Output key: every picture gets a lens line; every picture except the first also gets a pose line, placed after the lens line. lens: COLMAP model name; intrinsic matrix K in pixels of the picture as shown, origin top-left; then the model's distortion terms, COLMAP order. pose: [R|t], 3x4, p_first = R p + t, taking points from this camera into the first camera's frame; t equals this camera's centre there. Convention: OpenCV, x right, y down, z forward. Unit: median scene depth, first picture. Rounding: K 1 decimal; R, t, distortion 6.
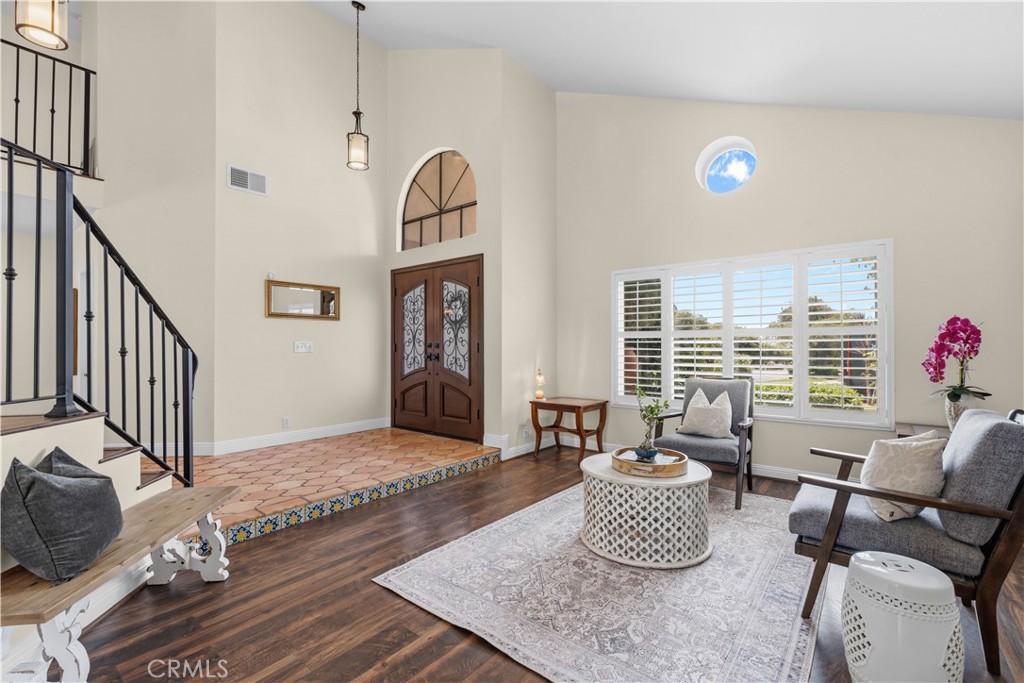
lens RADIAL K [[452.3, 0, 501.6], [0, 452.3, 339.2], [0, 0, 1]] dist [0.001360, 0.000343]
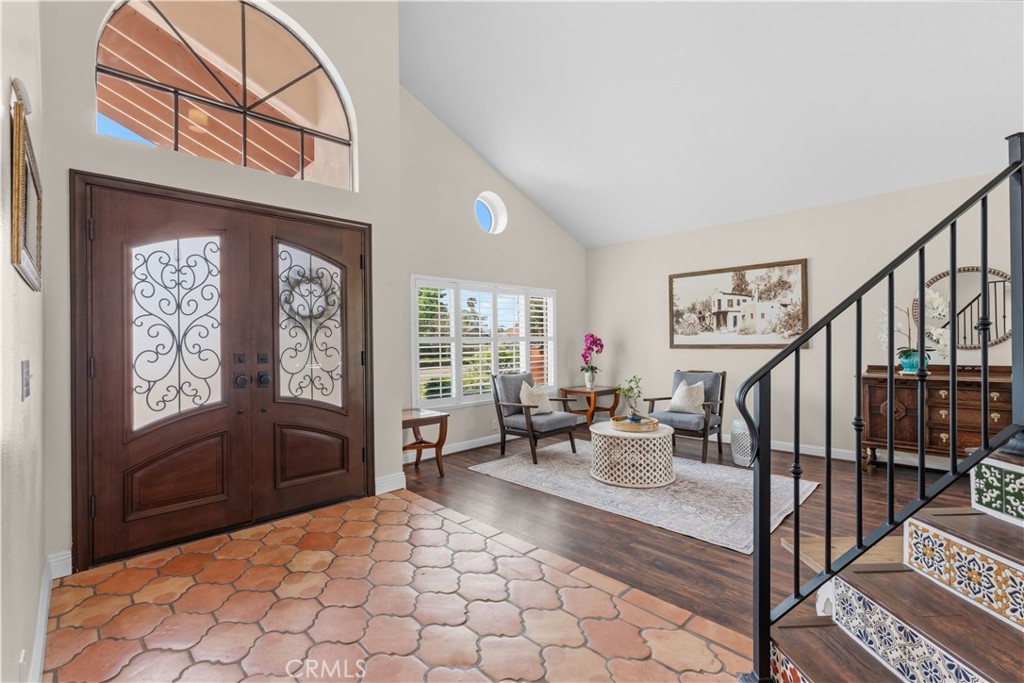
lens RADIAL K [[452.3, 0, 505.8], [0, 452.3, 342.2], [0, 0, 1]] dist [0.001360, 0.000343]
pose [[0.112477, 0.007441, 0.993626, -0.675469], [0.006548, 0.999945, -0.008229, 0.001646], [-0.993633, 0.007432, 0.112422, 0.671143]]
